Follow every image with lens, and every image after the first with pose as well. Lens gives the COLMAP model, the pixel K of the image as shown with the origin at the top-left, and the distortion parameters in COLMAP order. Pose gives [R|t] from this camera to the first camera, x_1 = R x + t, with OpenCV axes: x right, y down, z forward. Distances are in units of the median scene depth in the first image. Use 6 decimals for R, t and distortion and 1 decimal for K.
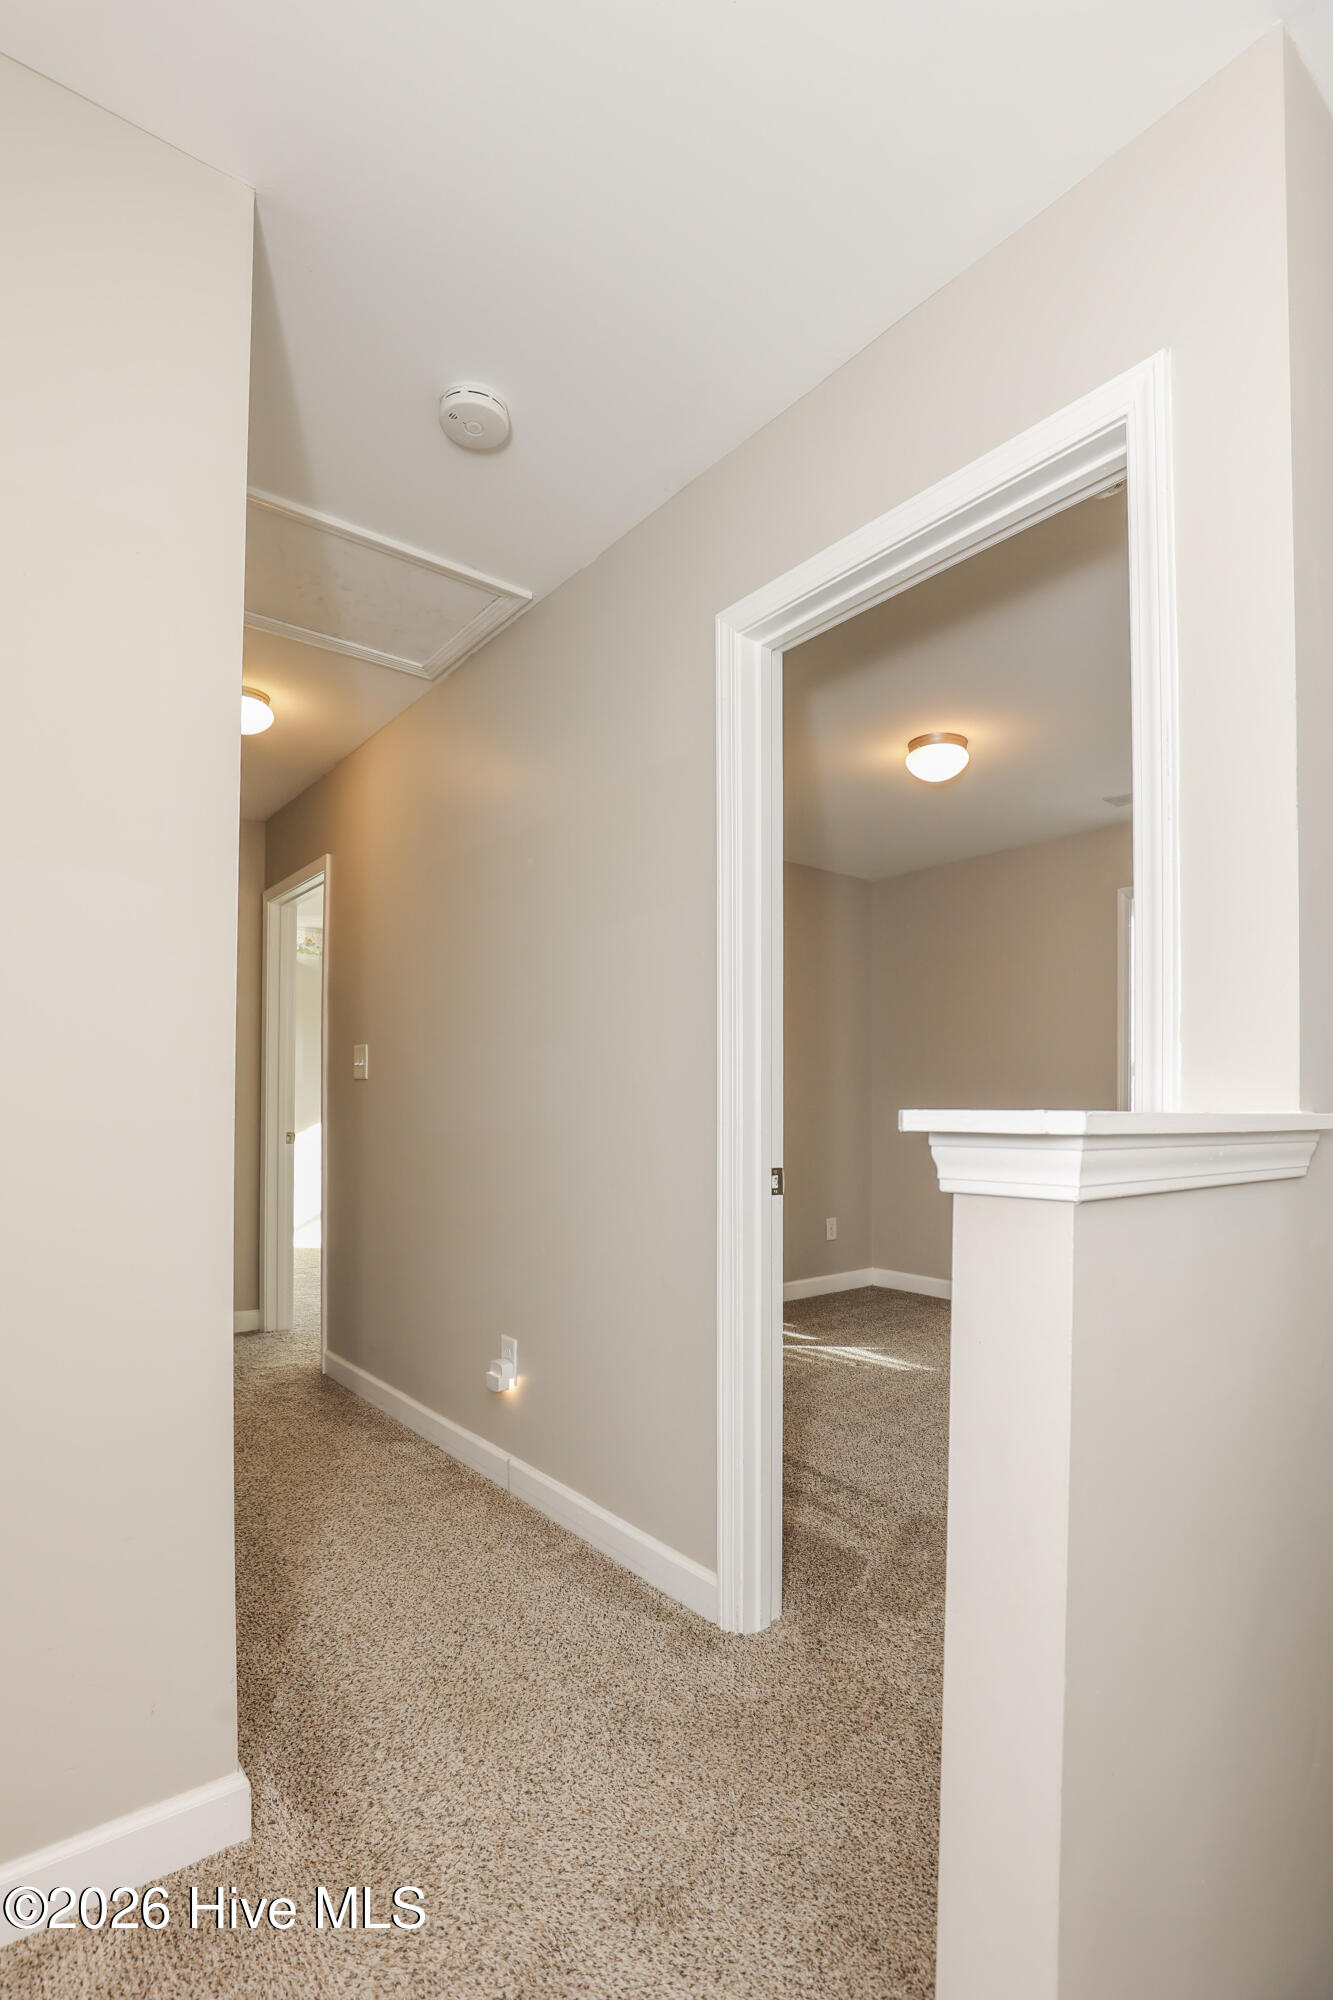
lens RADIAL K [[958.4, 0, 715.5], [0, 958.4, 1093.9], [0, 0, 1]] dist [-0.027372, 0.007084]
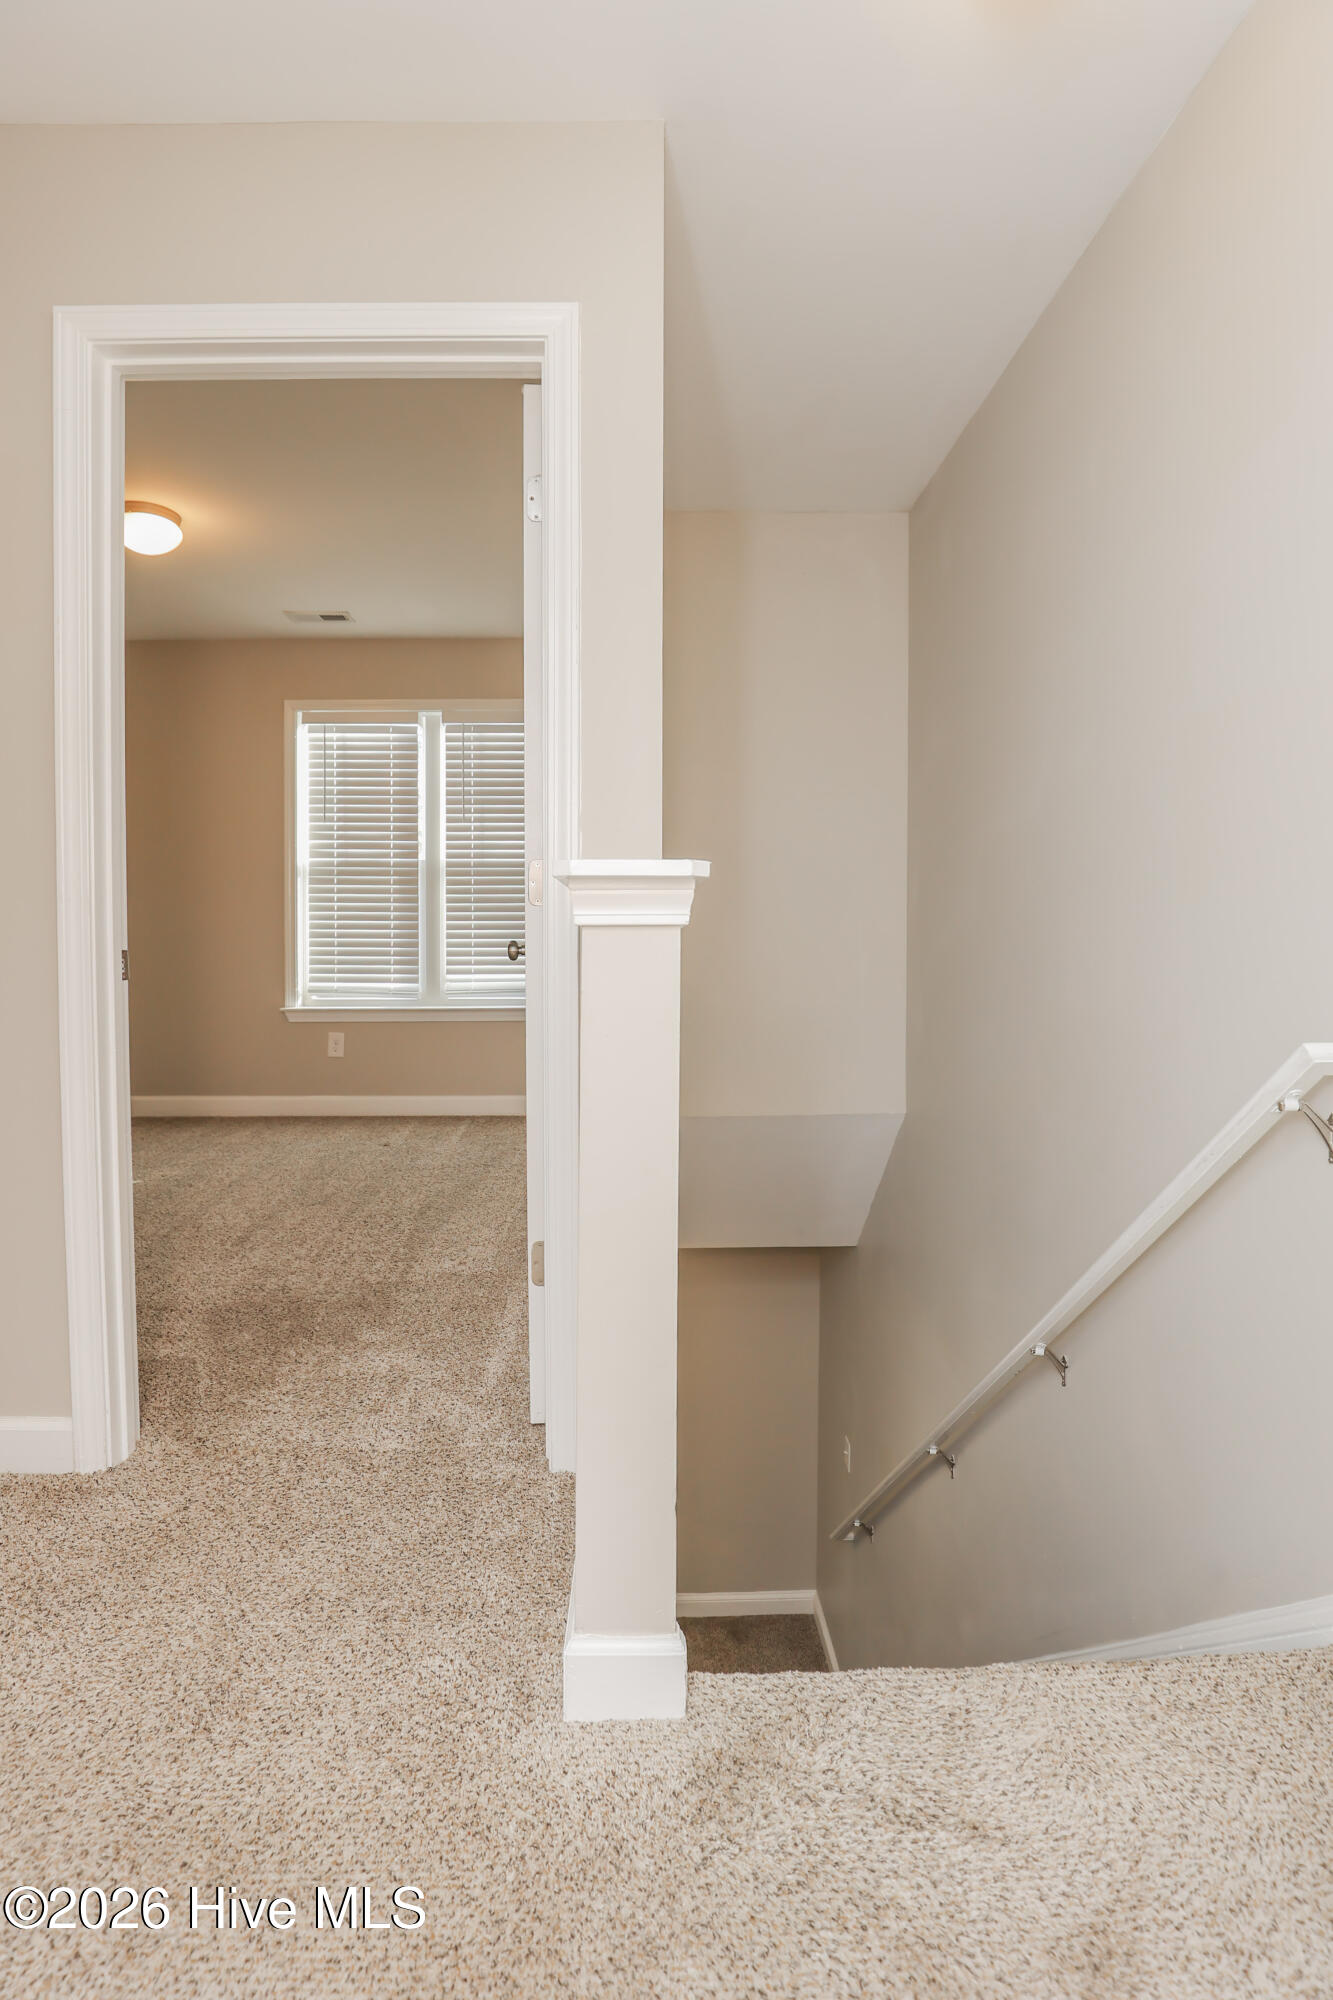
lens RADIAL K [[958.4, 0, 641.6], [0, 958.4, 916.2], [0, 0, 1]] dist [-0.027372, 0.007084]
pose [[0.641567, -0.004785, 0.767052, -0.451153], [-0.003884, 0.999947, 0.009486, 0.050362], [-0.767057, -0.009065, 0.641515, 0.066640]]
